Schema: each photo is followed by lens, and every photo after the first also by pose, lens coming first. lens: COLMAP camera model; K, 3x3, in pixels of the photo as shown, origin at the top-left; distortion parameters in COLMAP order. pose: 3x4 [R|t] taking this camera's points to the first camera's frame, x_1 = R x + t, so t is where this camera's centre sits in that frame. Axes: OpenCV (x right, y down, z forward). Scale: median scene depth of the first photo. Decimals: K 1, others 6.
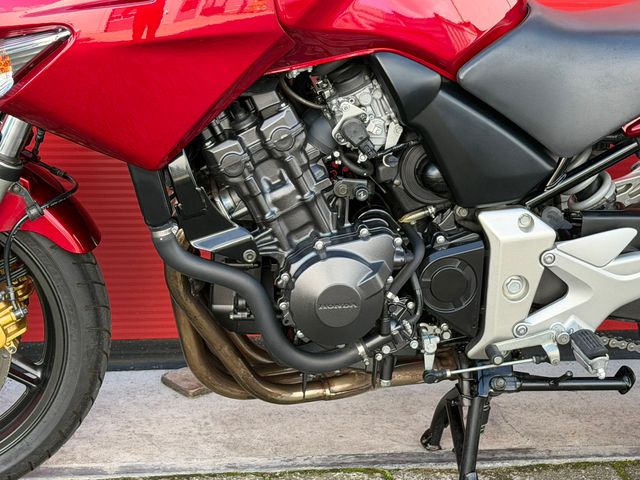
lens RADIAL K [[1440.1, 0, 320.0], [0, 1440.1, 240.0], [0, 0, 1]] dist [0.093669, 0.420732]
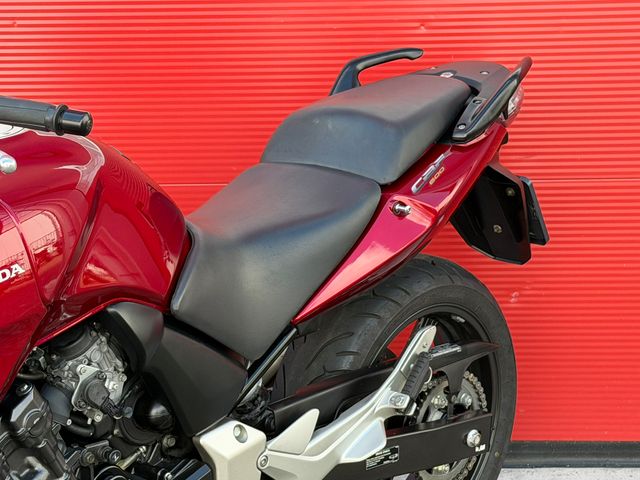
lens RADIAL K [[1440.1, 0, 320.0], [0, 1440.1, 240.0], [0, 0, 1]] dist [0.093669, 0.420732]
pose [[0.765609, -0.209894, 0.608102, -0.387670], [0.254731, 0.966924, 0.013036, -0.138357], [-0.590724, 0.144922, 0.793752, 0.158510]]
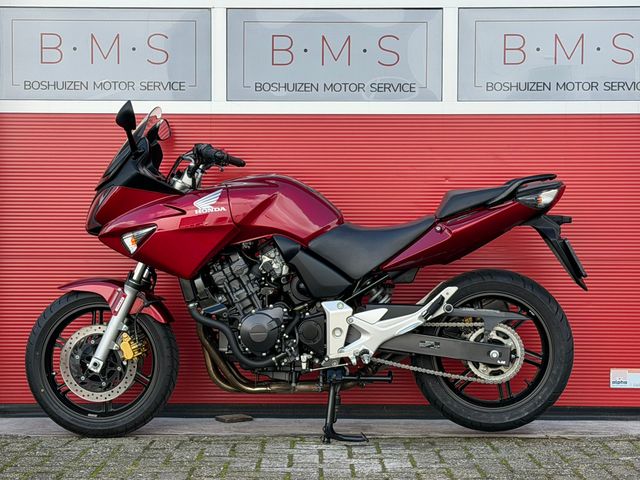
lens RADIAL K [[1419.3, 0, 320.0], [0, 1419.3, 240.0], [0, 0, 1]] dist [0.126284, 0.243037]
pose [[0.762312, -0.039308, 0.646015, -1.359361], [0.238224, 0.945120, -0.223602, 0.359967], [-0.601772, 0.324350, 0.729840, -0.618922]]
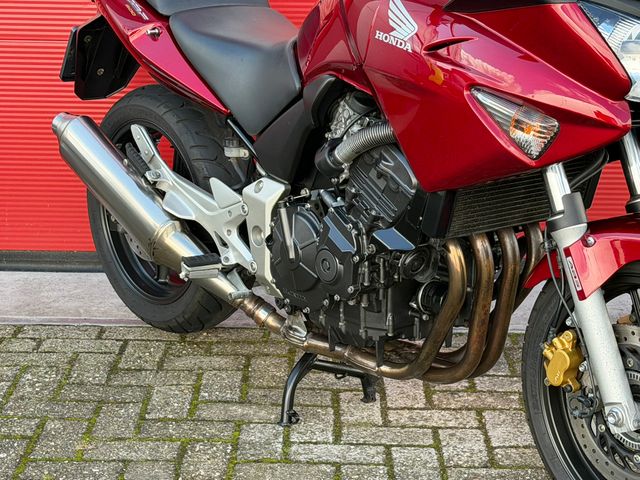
lens RADIAL K [[1420.5, 0, 307.0], [0, 1420.5, 240.4], [0, 0, 1]] dist [0.117506, 0.468069]
pose [[0.771476, -0.200810, 0.603739, -0.807964], [0.230900, 0.972562, 0.028434, -0.040871], [-0.592883, 0.117468, 0.796675, 0.020246]]
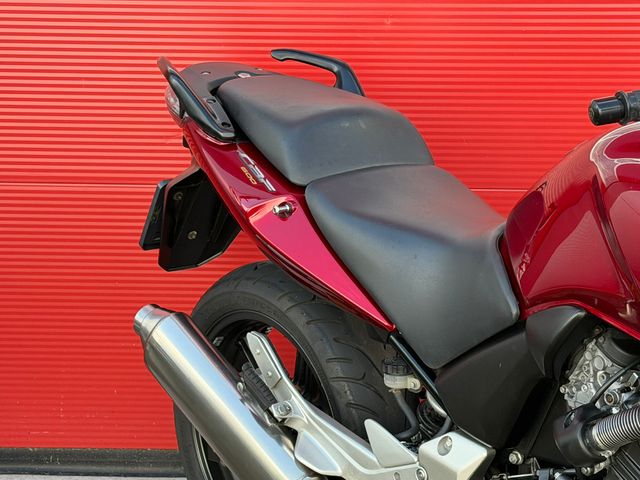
lens RADIAL K [[1419.3, 0, 320.0], [0, 1419.3, 240.0], [0, 0, 1]] dist [0.126284, 0.243037]
pose [[0.775961, -0.184320, 0.603250, -0.616833], [0.230853, 0.972989, 0.000345, -0.211012], [-0.587019, 0.138994, 0.797552, 0.404483]]
